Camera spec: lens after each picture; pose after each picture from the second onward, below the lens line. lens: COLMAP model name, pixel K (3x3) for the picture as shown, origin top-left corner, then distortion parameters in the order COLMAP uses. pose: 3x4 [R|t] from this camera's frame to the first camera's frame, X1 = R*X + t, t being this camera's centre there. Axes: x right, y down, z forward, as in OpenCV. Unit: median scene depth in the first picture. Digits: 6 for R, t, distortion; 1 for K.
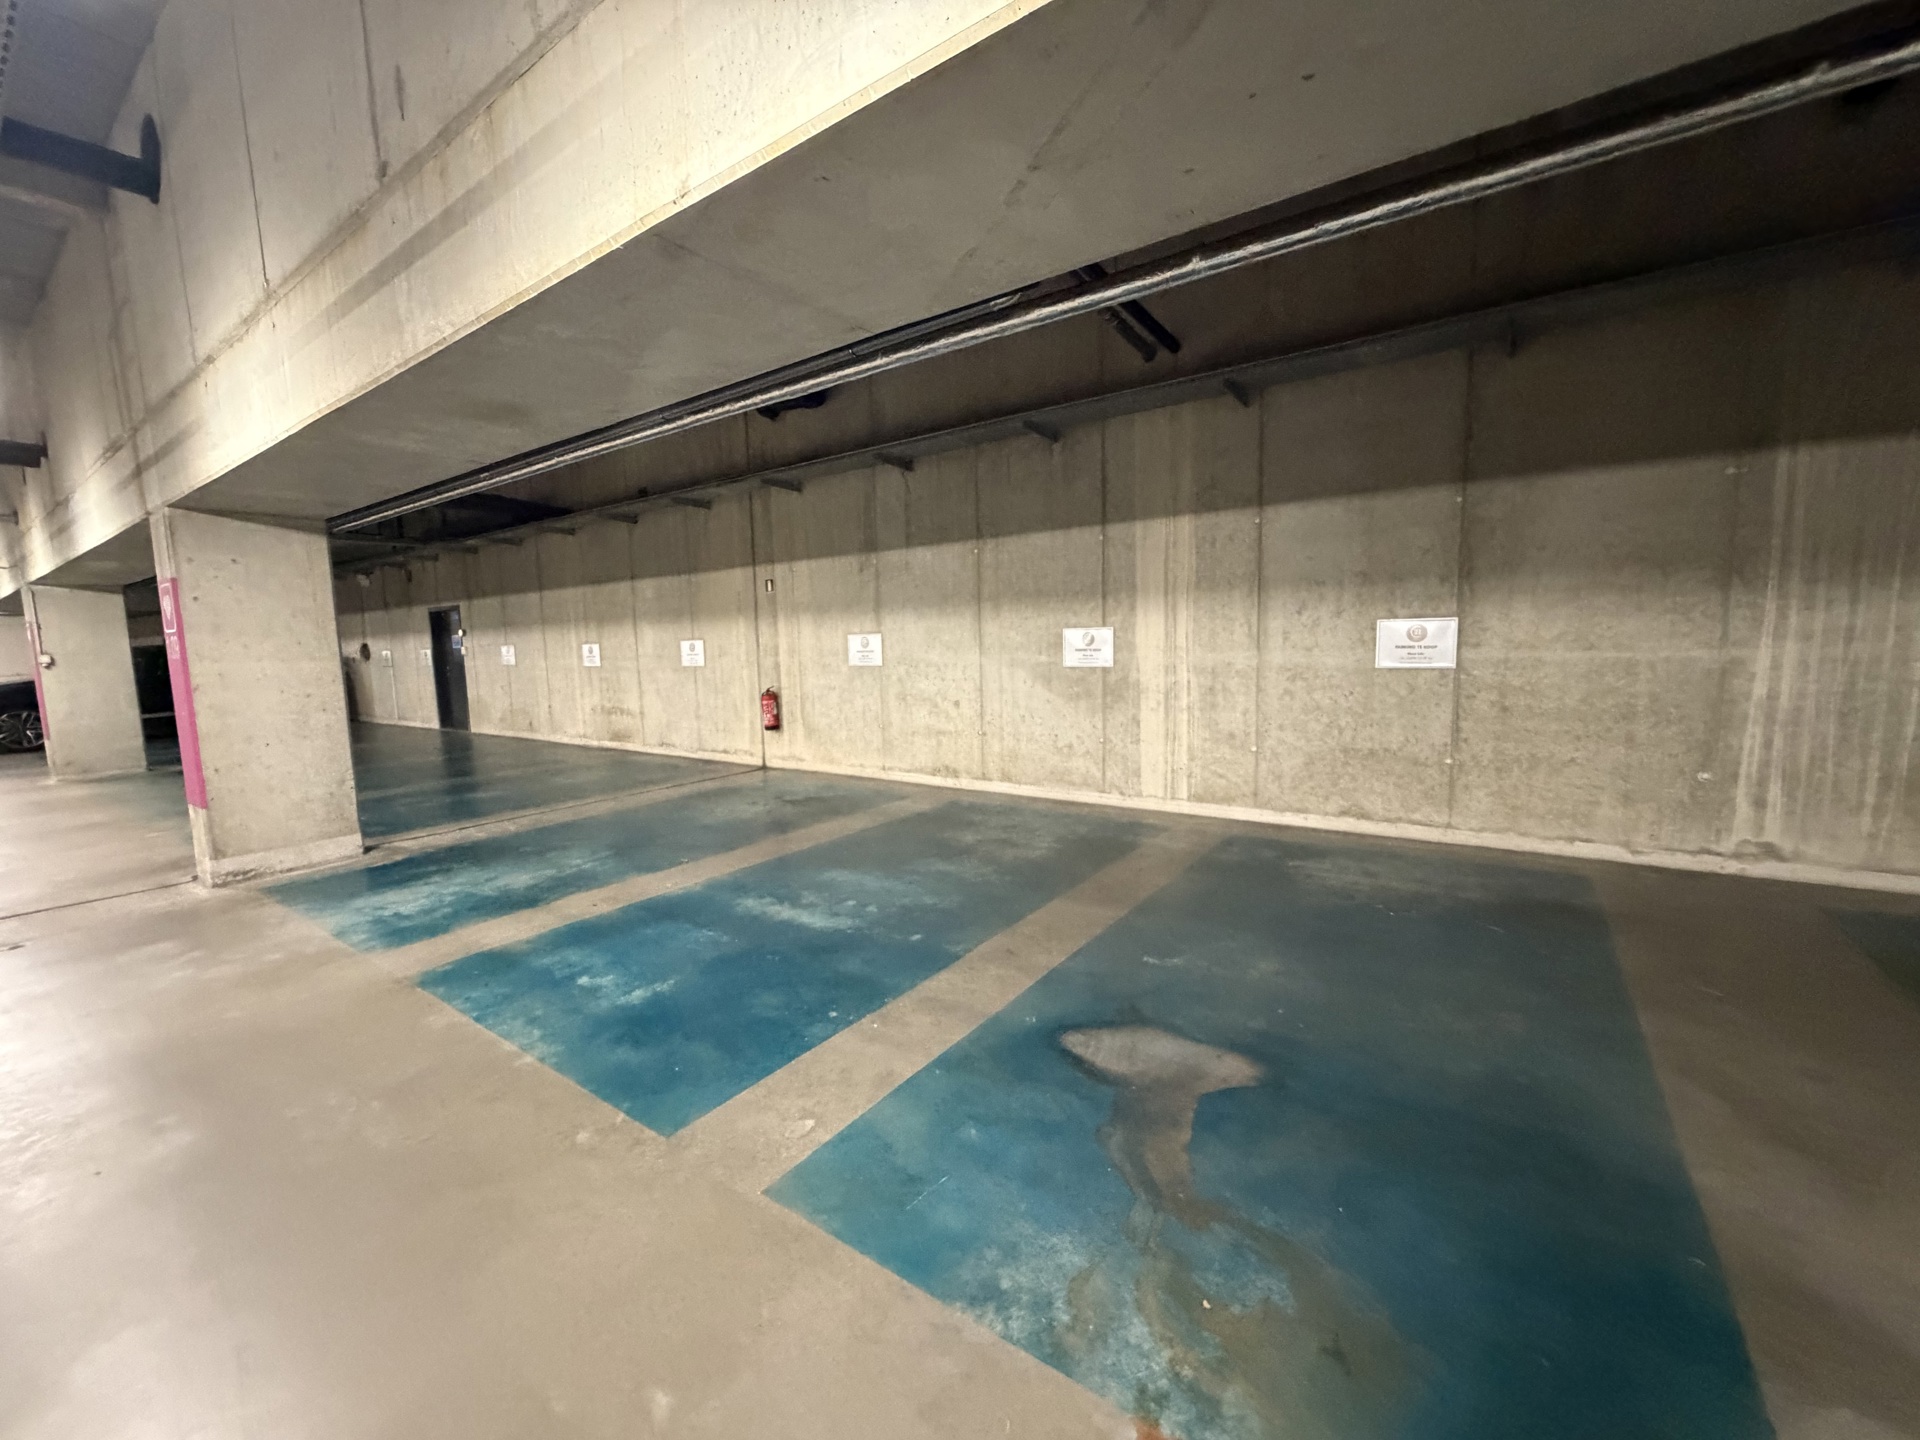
lens RADIAL K [[765.4, 0, 953.0], [0, 765.4, 720.1], [0, 0, 1]] dist [-0.001319, 0.000194]
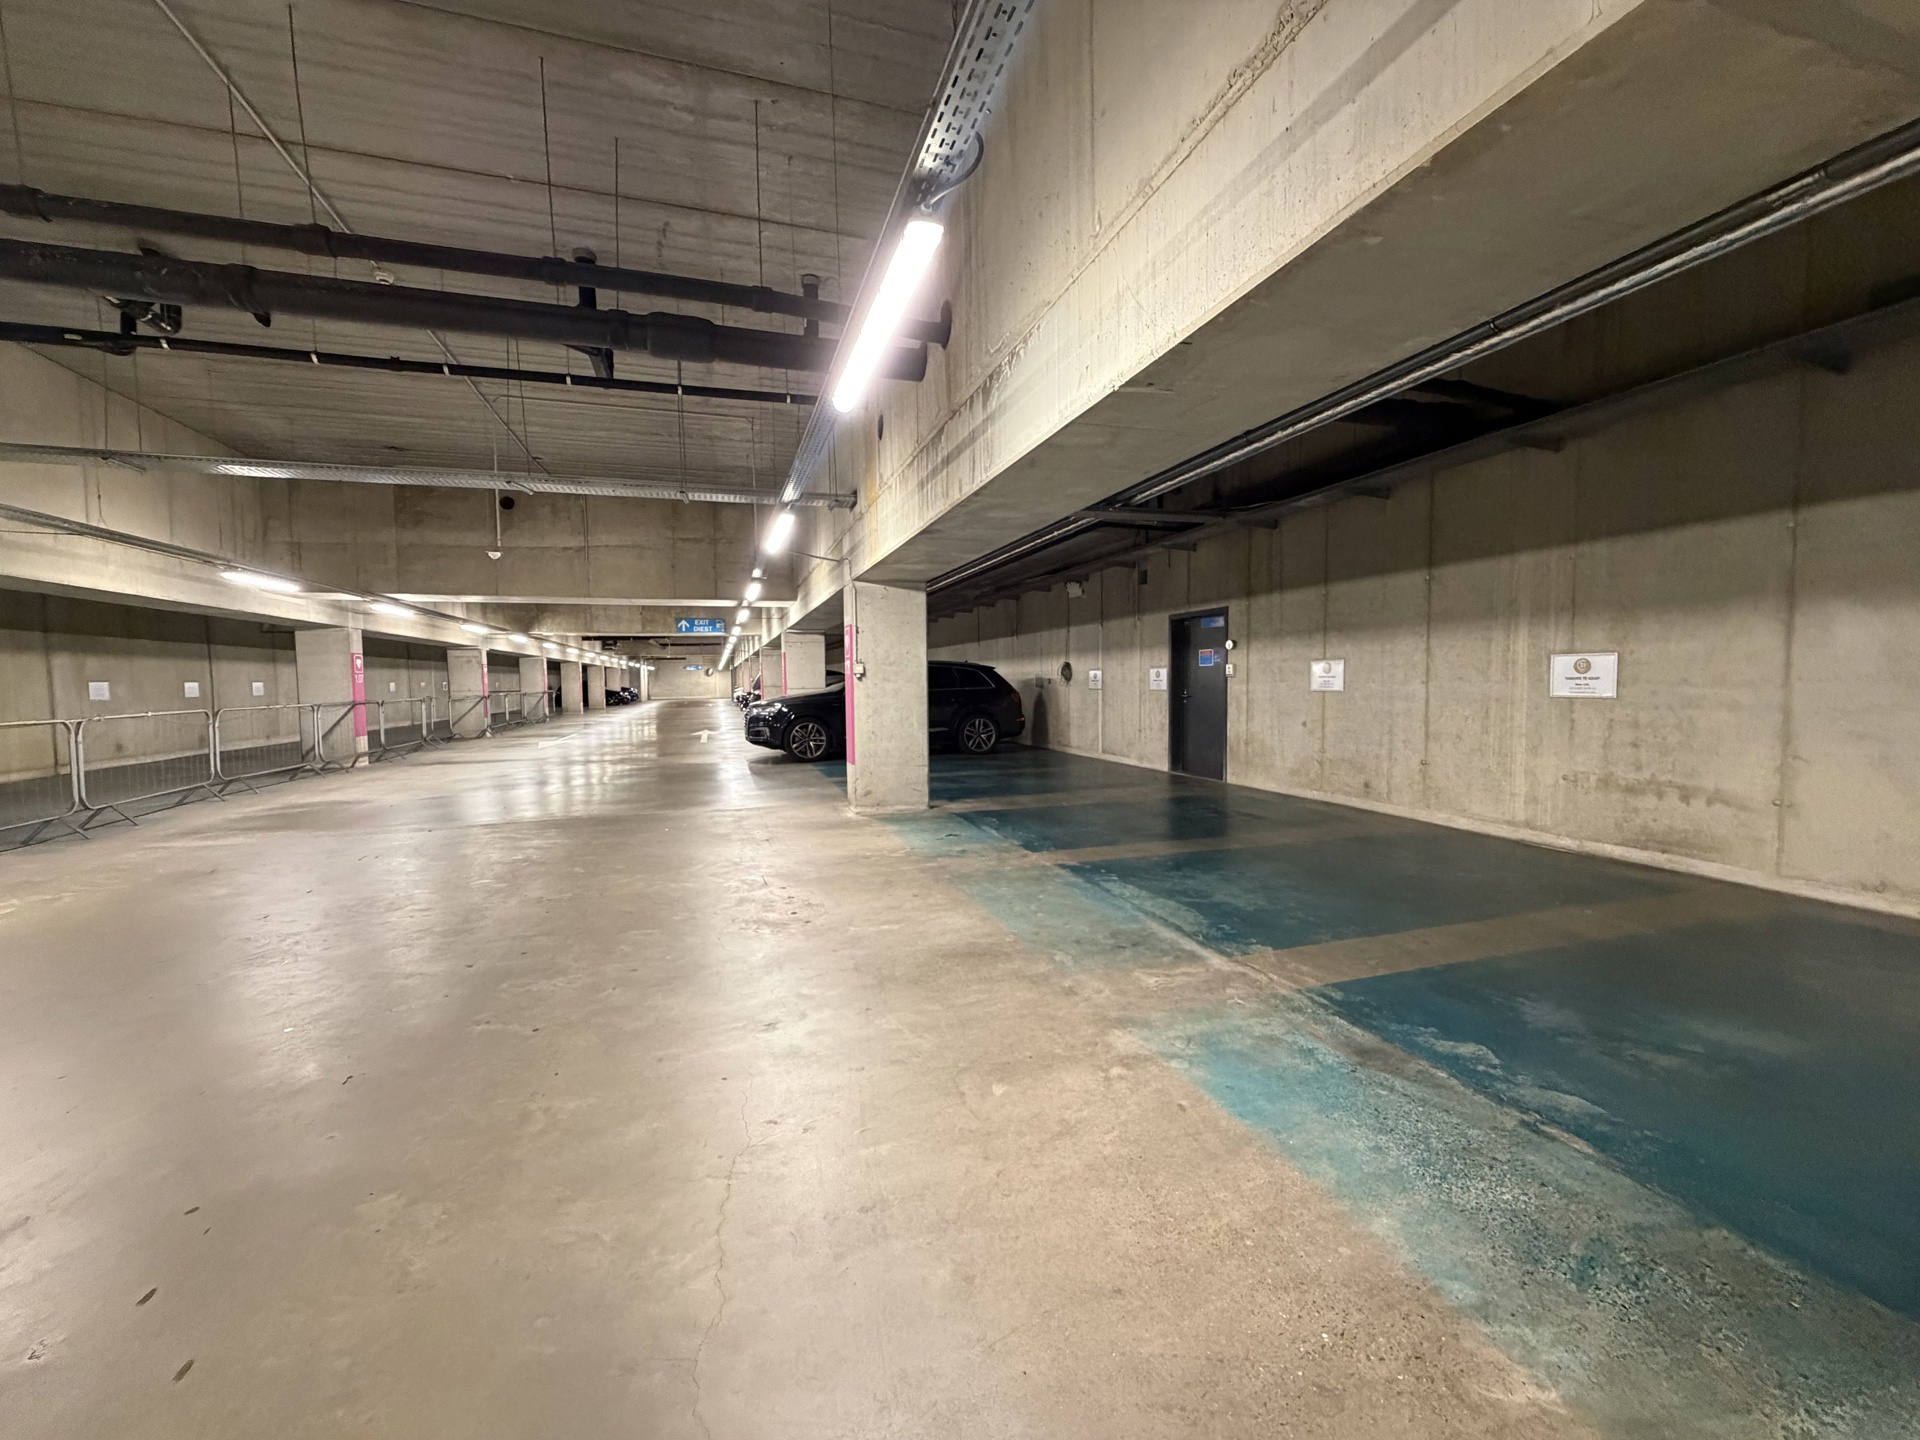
lens RADIAL K [[765.4, 0, 952.1], [0, 765.4, 720.5], [0, 0, 1]] dist [-0.001319, 0.000194]
pose [[0.797013, 0.049811, -0.601905, -0.835593], [-0.074684, 0.997073, -0.016379, -0.023002], [0.599327, 0.058007, 0.798400, 0.548133]]
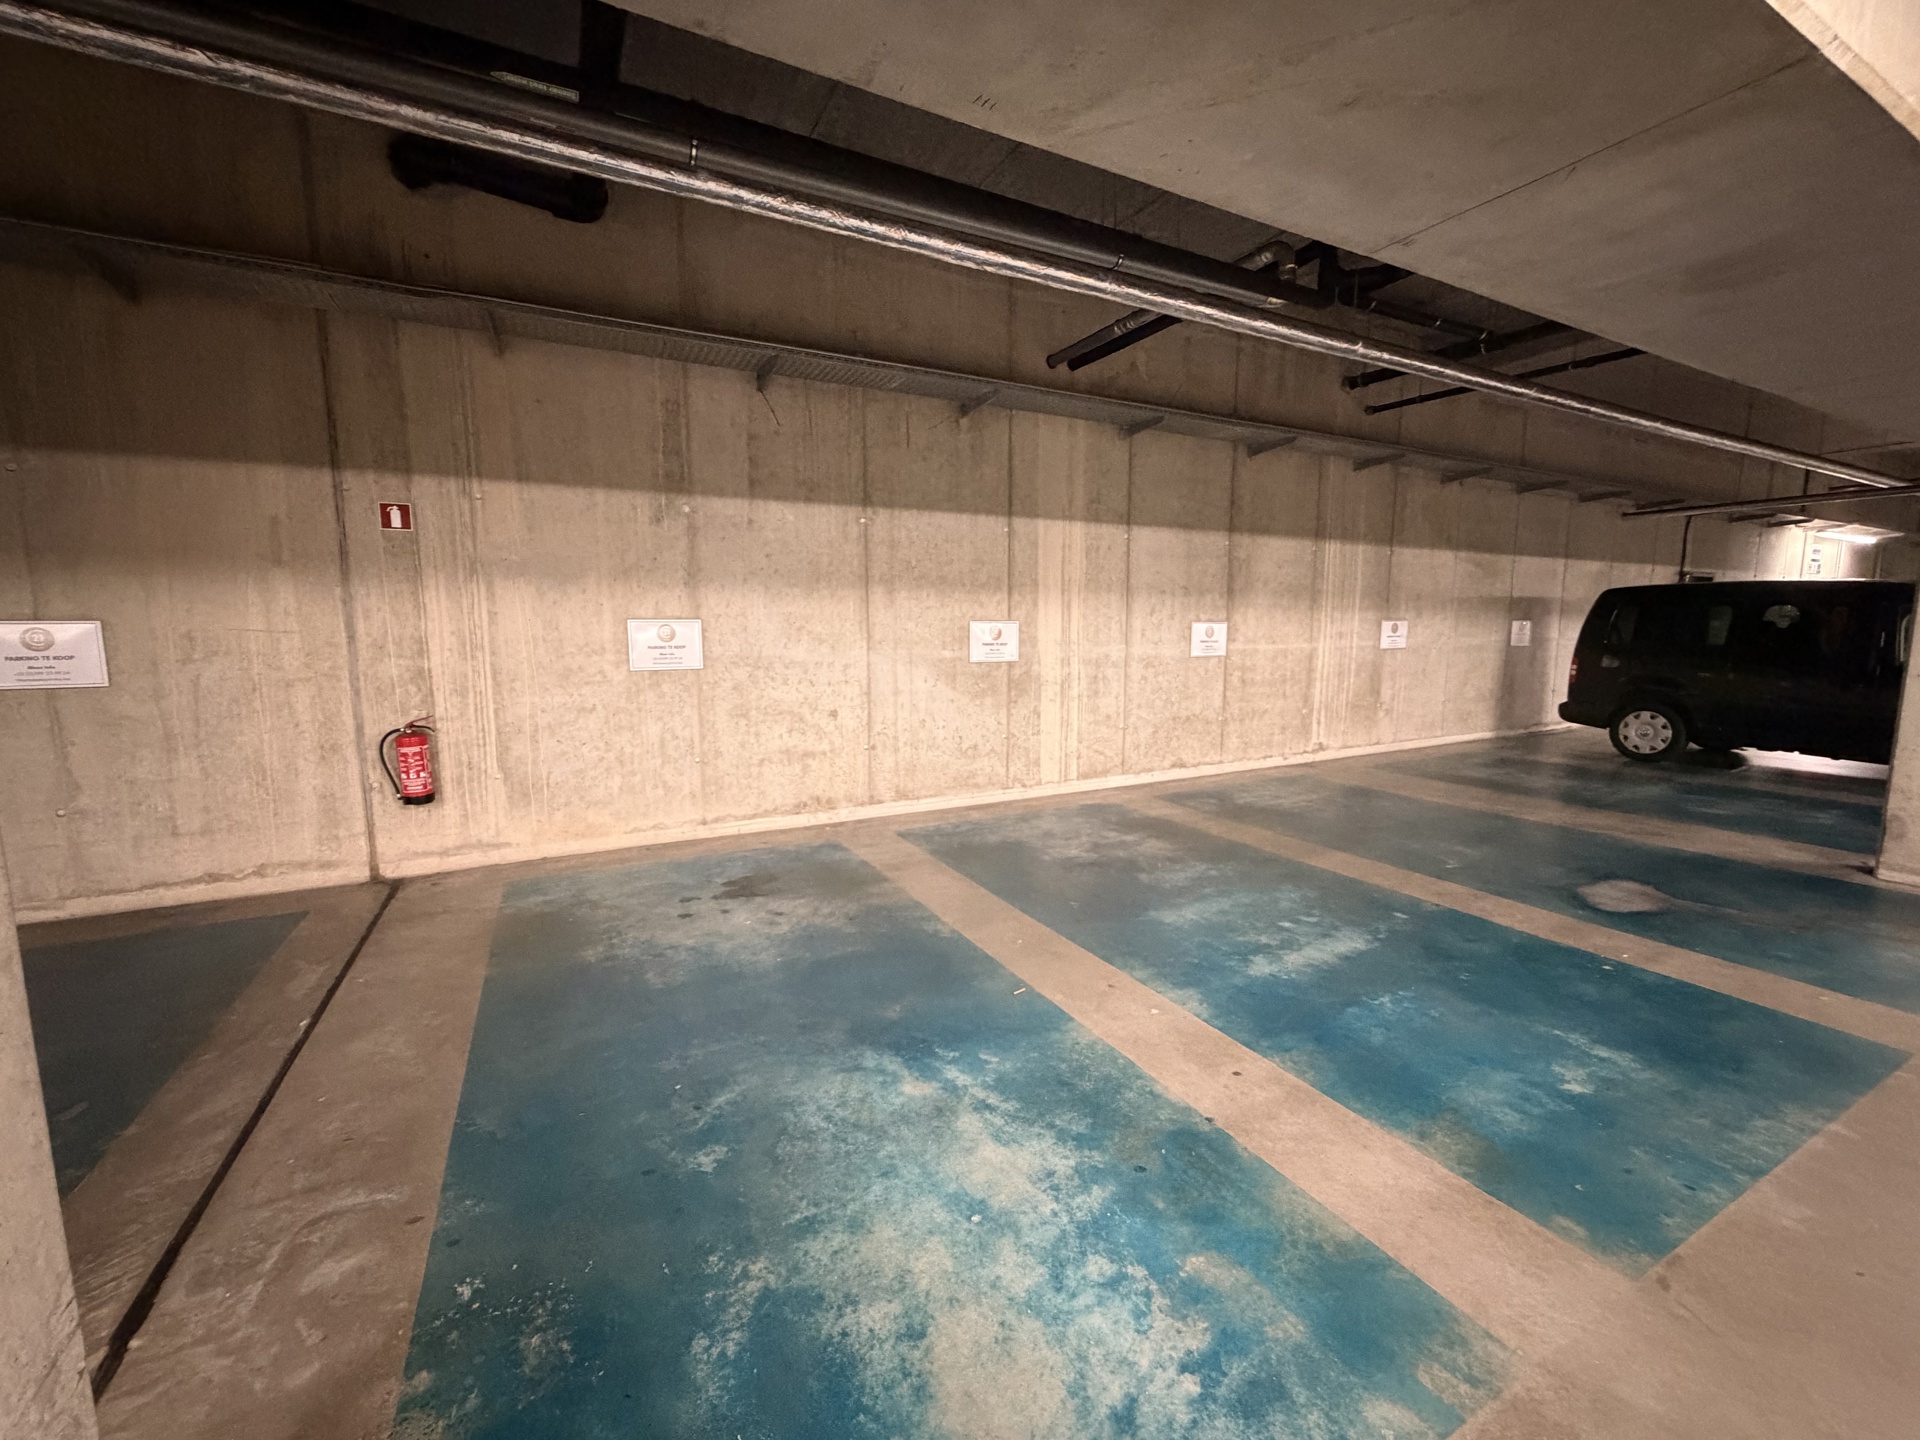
lens RADIAL K [[765.4, 0, 953.0], [0, 765.4, 719.1], [0, 0, 1]] dist [-0.001319, 0.000194]
pose [[0.453762, -0.082664, 0.887280, -0.697578], [0.087393, 0.995016, 0.048007, -0.047800], [-0.886827, 0.055758, 0.458725, 0.599221]]
